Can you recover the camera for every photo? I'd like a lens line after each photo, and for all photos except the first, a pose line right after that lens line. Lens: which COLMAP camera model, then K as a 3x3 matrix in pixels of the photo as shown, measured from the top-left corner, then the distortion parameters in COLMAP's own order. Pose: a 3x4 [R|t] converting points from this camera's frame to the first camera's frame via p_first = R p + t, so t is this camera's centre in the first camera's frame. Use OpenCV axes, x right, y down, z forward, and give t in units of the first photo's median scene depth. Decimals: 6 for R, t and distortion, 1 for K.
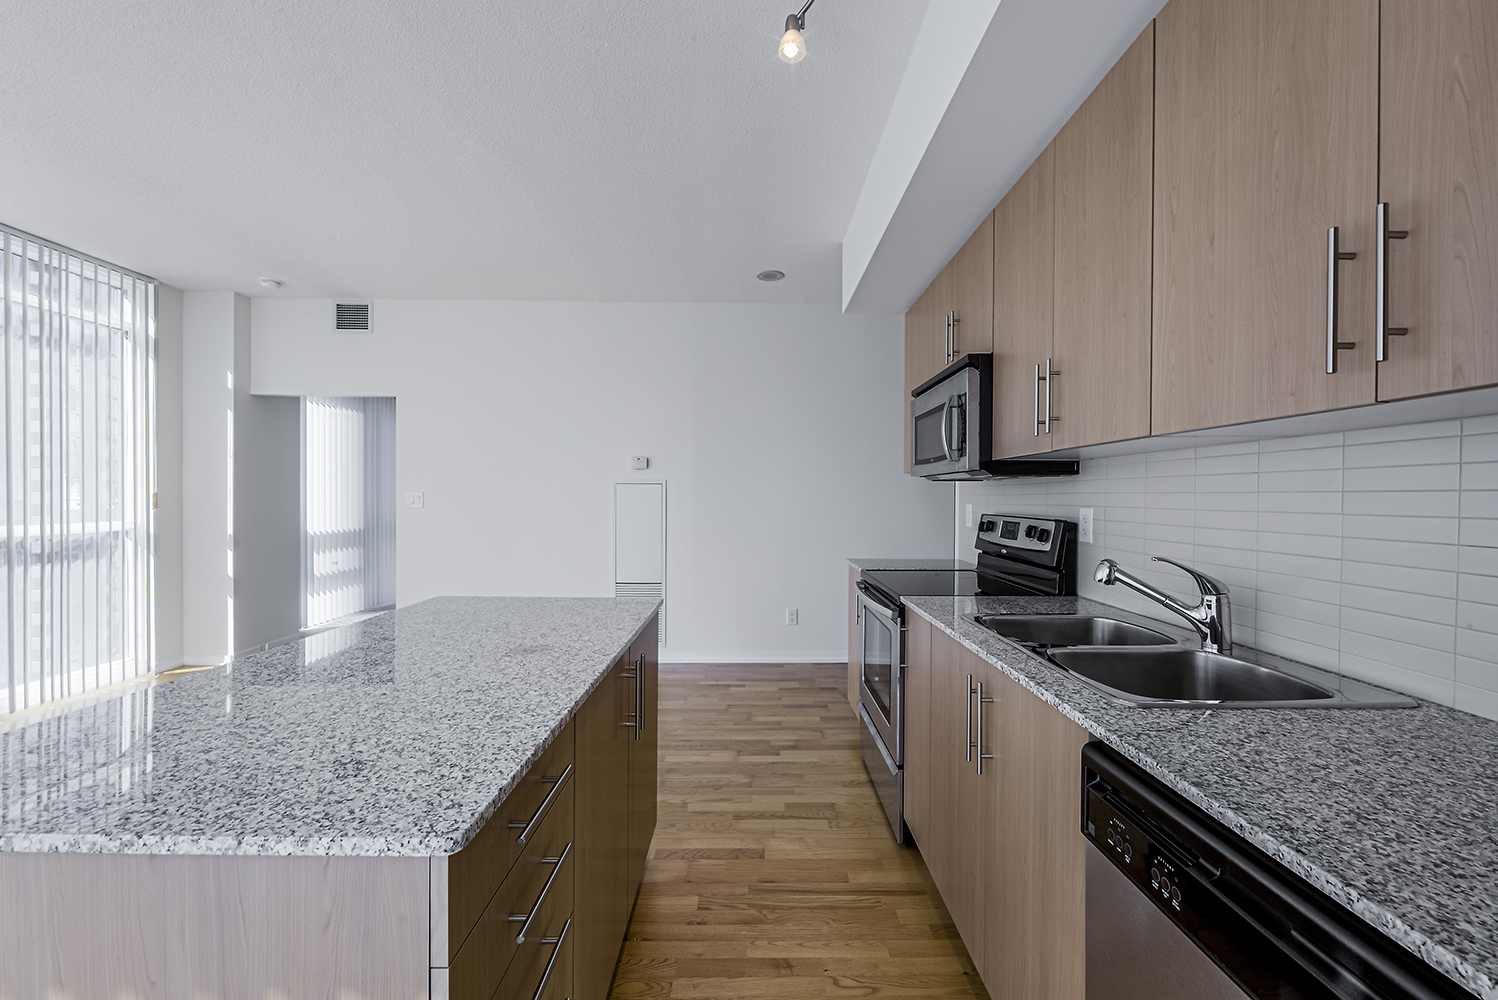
lens RADIAL K [[603.7, 0, 755.3], [0, 603.7, 478.8], [0, 0, 1]] dist [-0.003145, -0.000467]
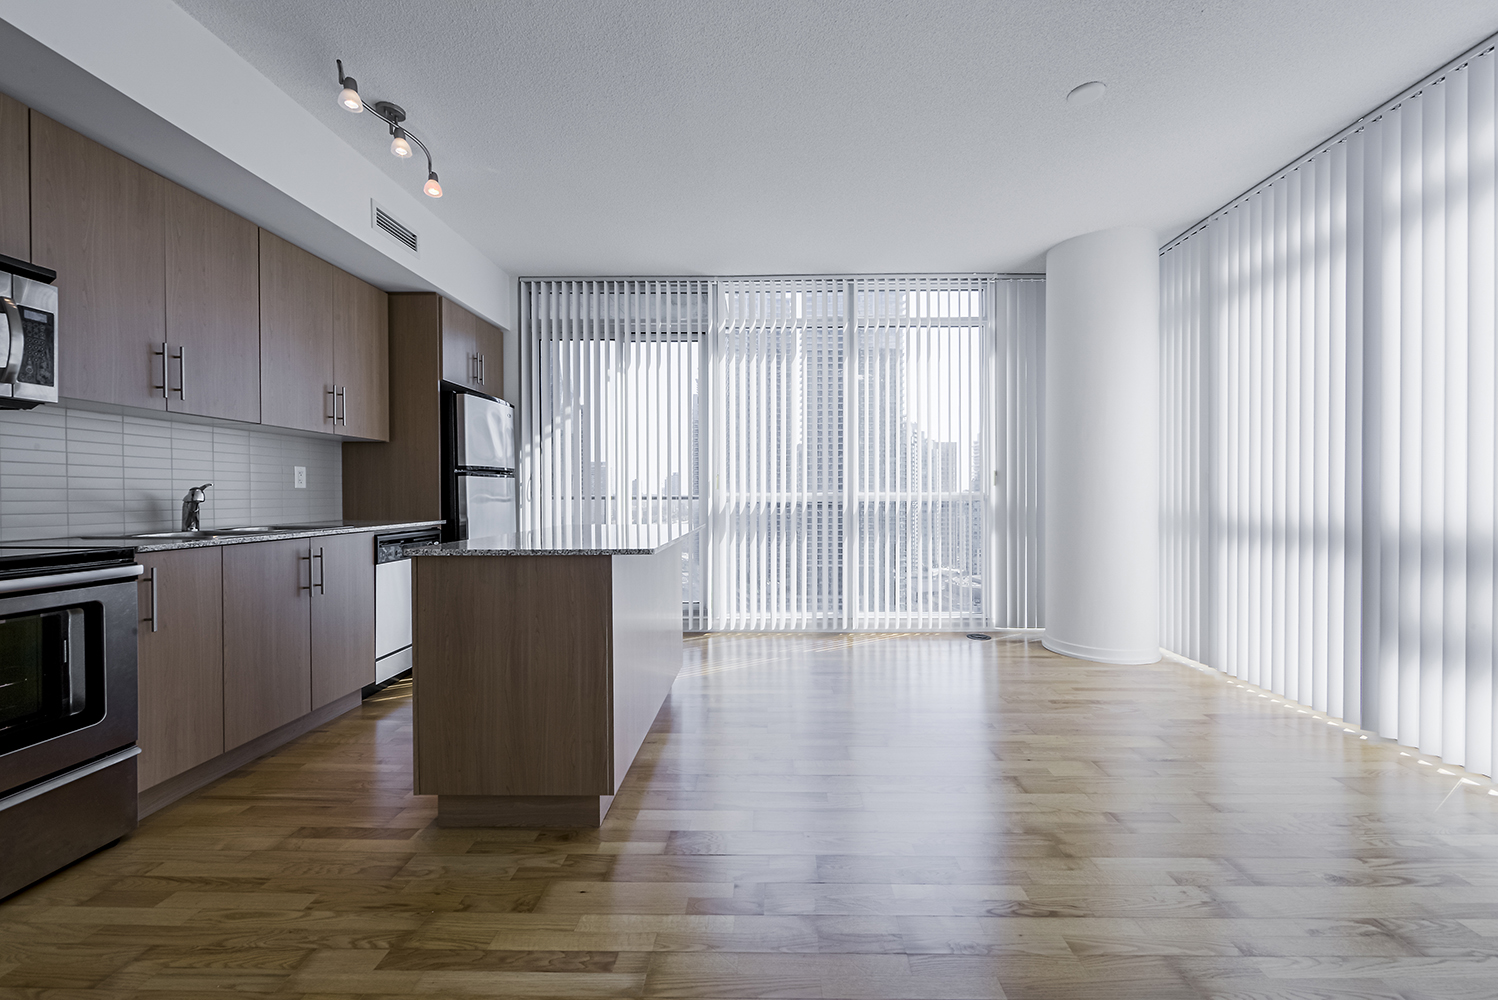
lens RADIAL K [[603.7, 0, 755.3], [0, 603.7, 478.8], [0, 0, 1]] dist [-0.003145, -0.000467]
pose [[-0.999799, 0.000807, 0.020032, -0.608537], [-0.000238, 0.998641, -0.052113, 0.127214], [-0.020047, -0.052107, -0.998440, 1.680579]]
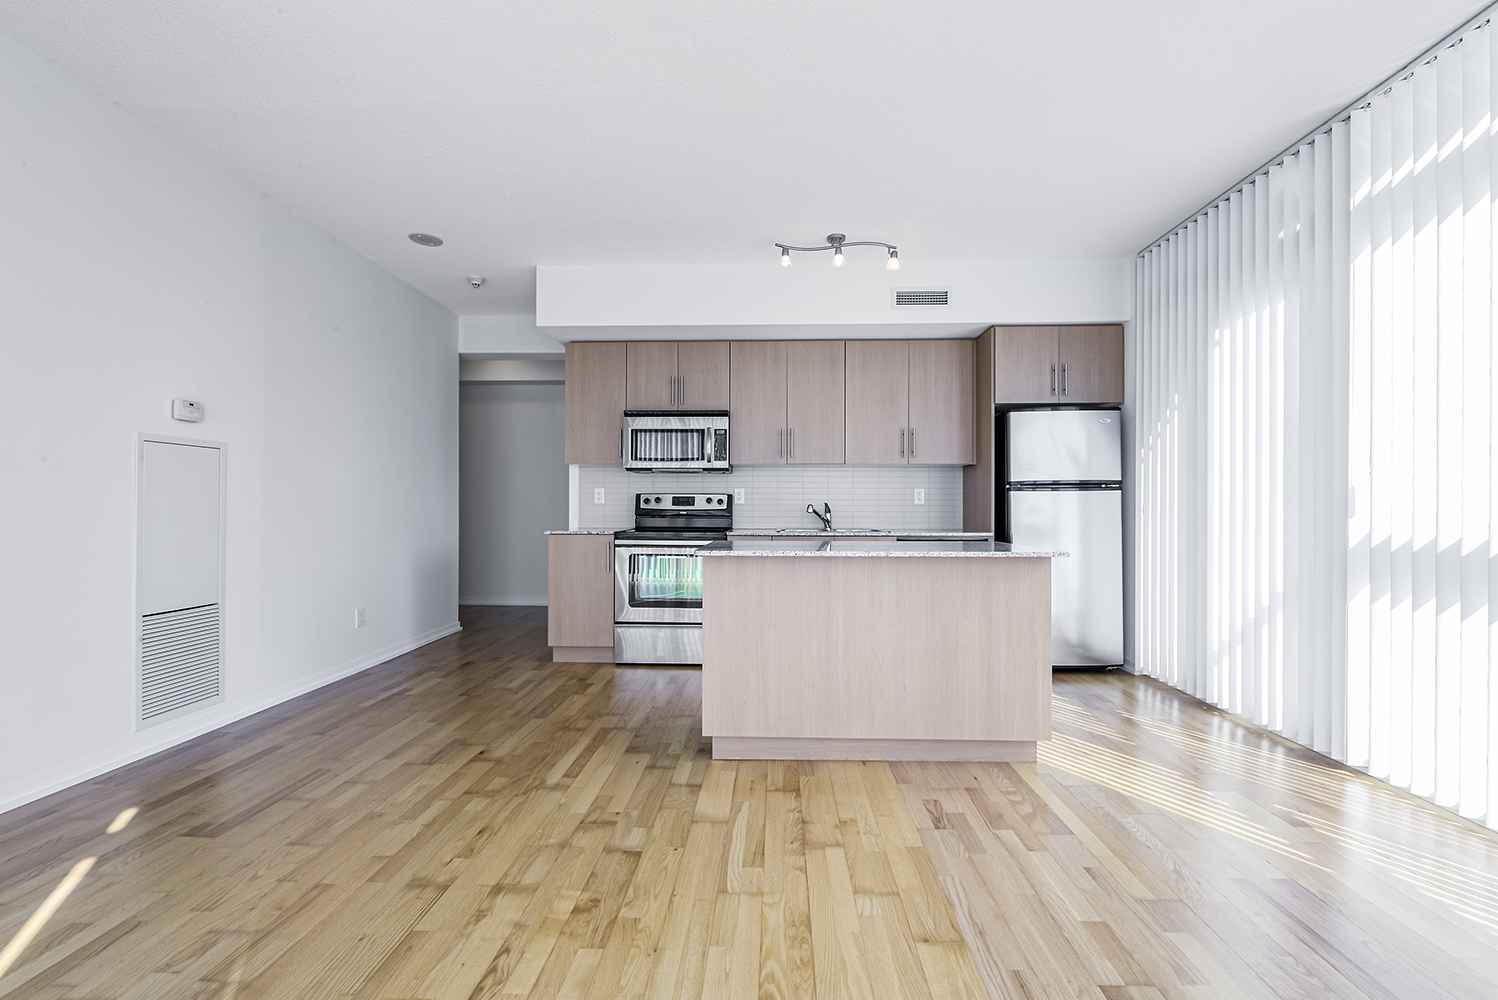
lens RADIAL K [[603.7, 0, 755.3], [0, 603.7, 478.8], [0, 0, 1]] dist [-0.003145, -0.000467]
pose [[0.053253, 0.044328, 0.997597, -1.464392], [-0.031276, 0.998598, -0.042703, 0.094808], [-0.998091, -0.028927, 0.054565, 0.742728]]
